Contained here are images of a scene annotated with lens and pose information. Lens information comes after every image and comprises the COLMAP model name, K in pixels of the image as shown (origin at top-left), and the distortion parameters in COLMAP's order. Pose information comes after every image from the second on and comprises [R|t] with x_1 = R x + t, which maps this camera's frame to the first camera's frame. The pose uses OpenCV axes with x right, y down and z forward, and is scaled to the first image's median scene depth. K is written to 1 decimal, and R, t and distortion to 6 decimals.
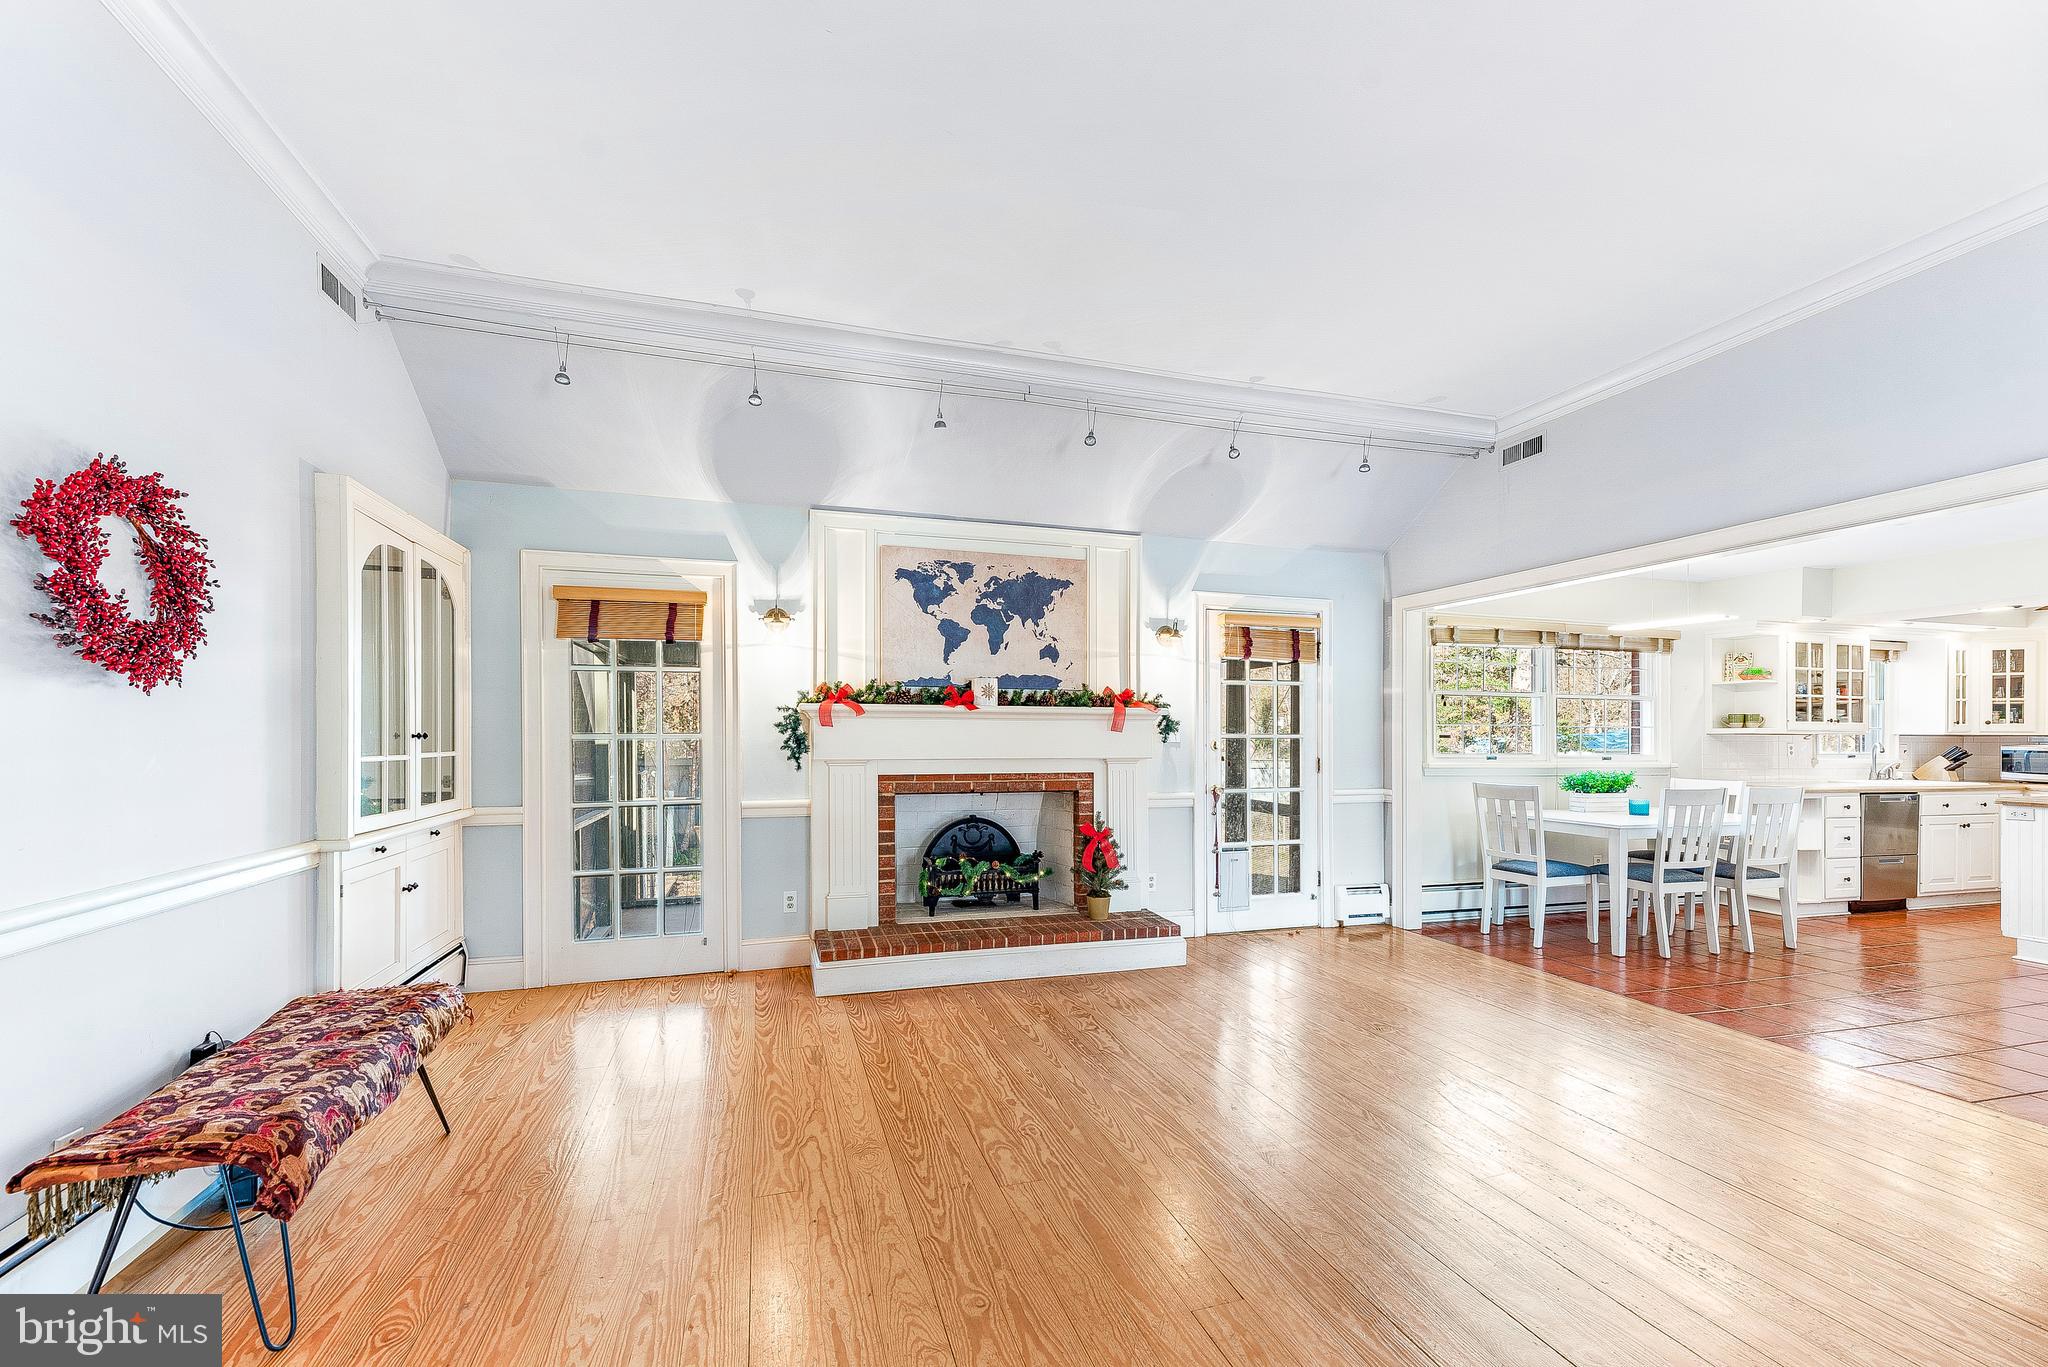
lens RADIAL K [[834.3, 0, 1013.6], [0, 834.3, 735.6], [0, 0, 1]] dist [0.015481, 0.000039]
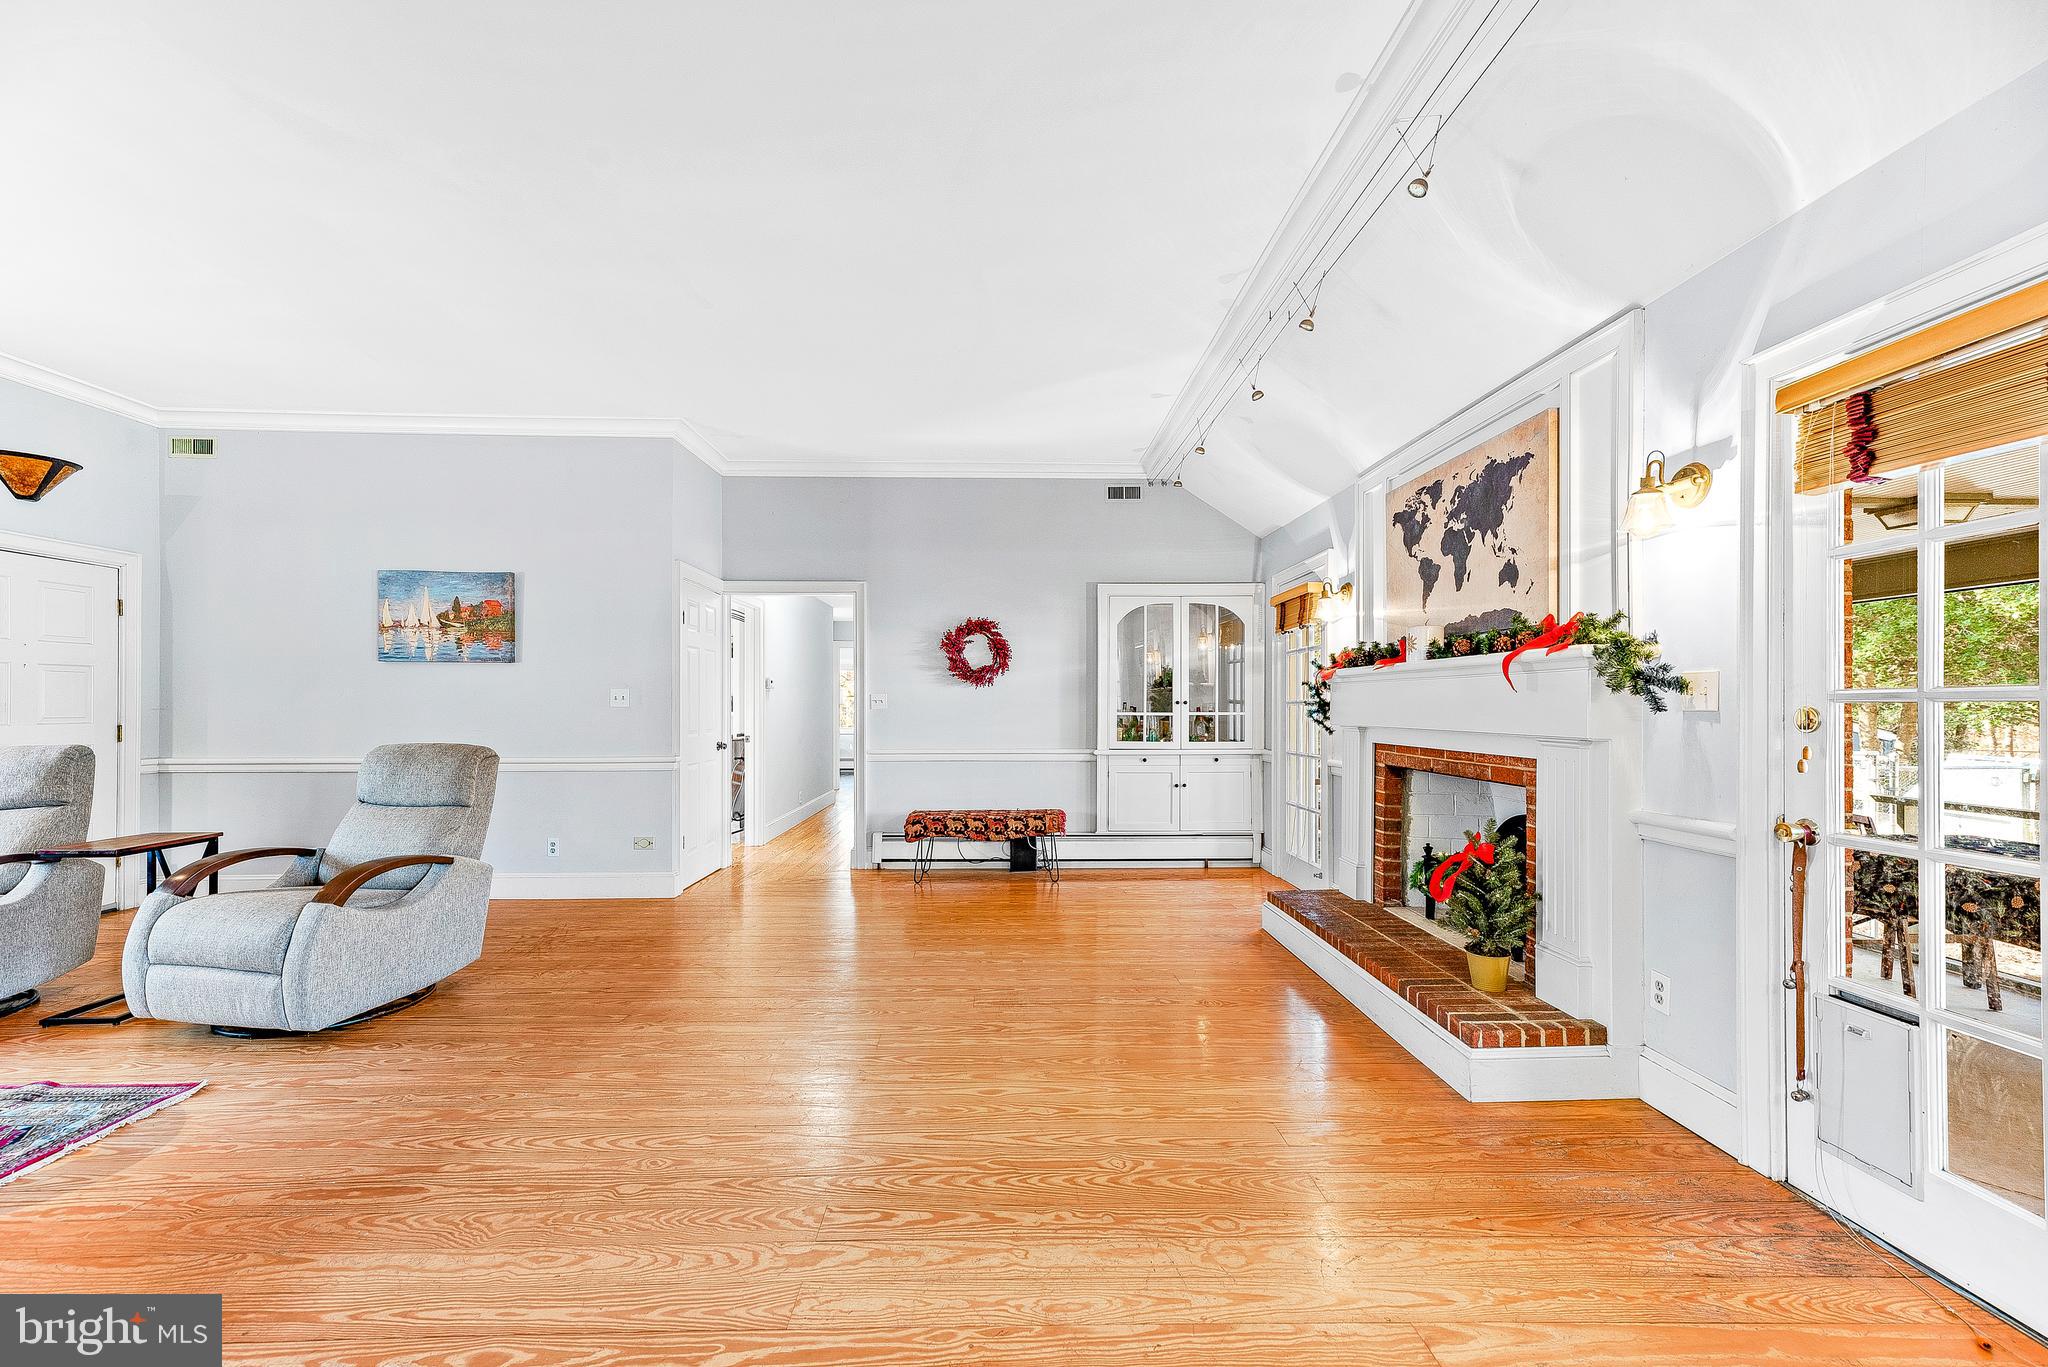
lens RADIAL K [[821.6, 0, 1014.6], [0, 821.6, 704.9], [0, 0, 1]] dist [0.015344, 0.000147]
pose [[-0.273007, -0.003638, -0.962005, 0.784656], [-0.001737, 0.999993, -0.003289, 0.007739], [0.962010, 0.000773, -0.273011, 0.808874]]
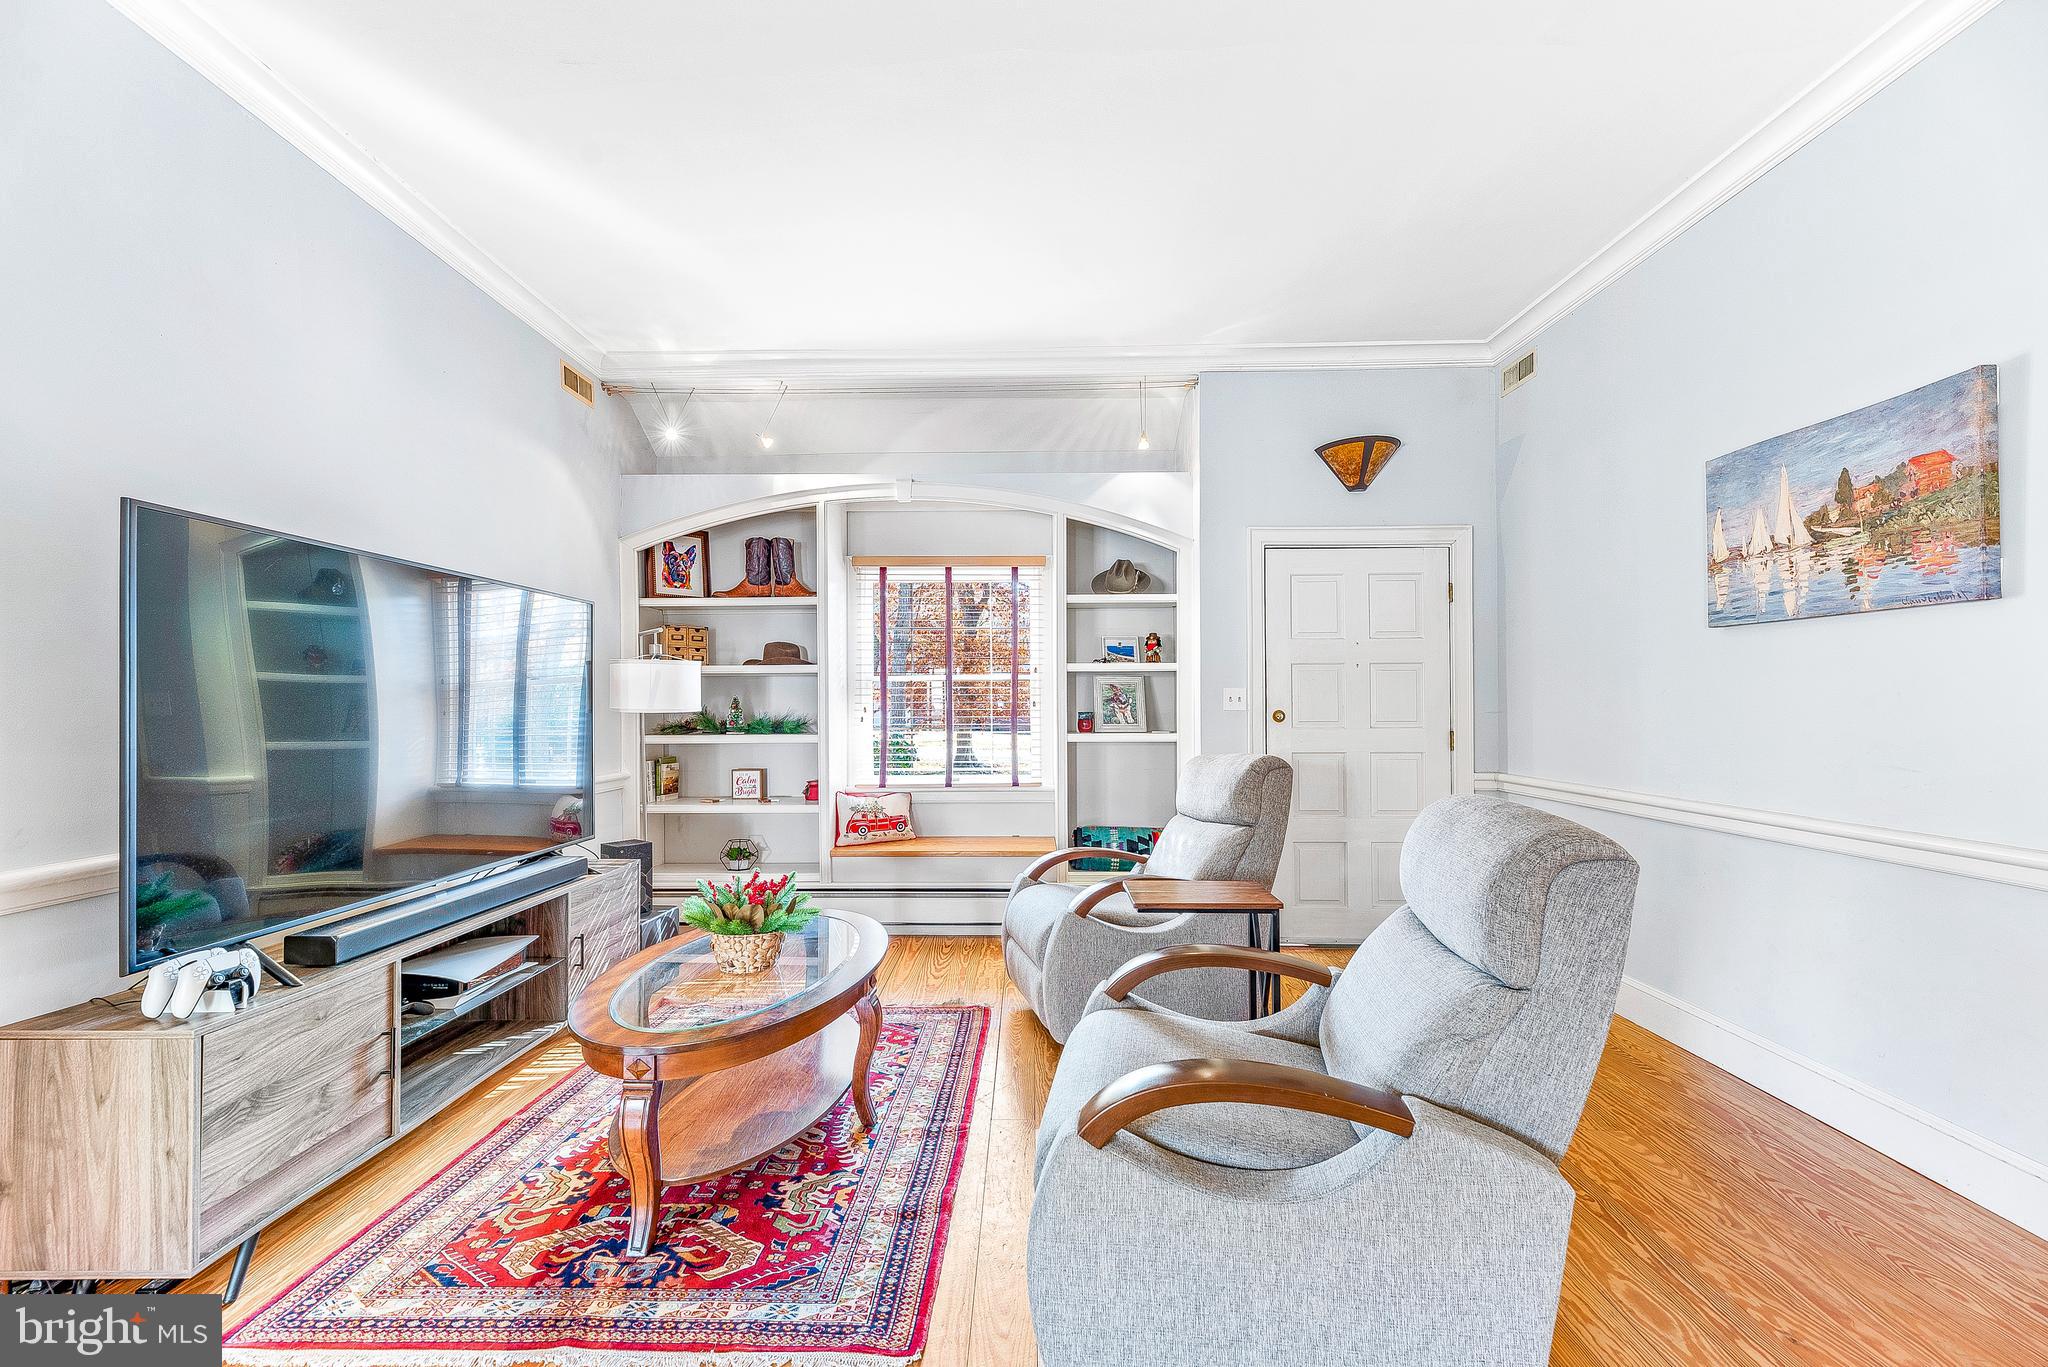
lens RADIAL K [[826.7, 0, 1005.5], [0, 826.7, 694.7], [0, 0, 1]] dist [0.014752, -0.000146]
pose [[-0.948436, 0.003943, 0.316945, 0.261644], [0.000502, 0.999940, -0.010938, 0.002631], [-0.316969, -0.010214, -0.948381, 0.441602]]
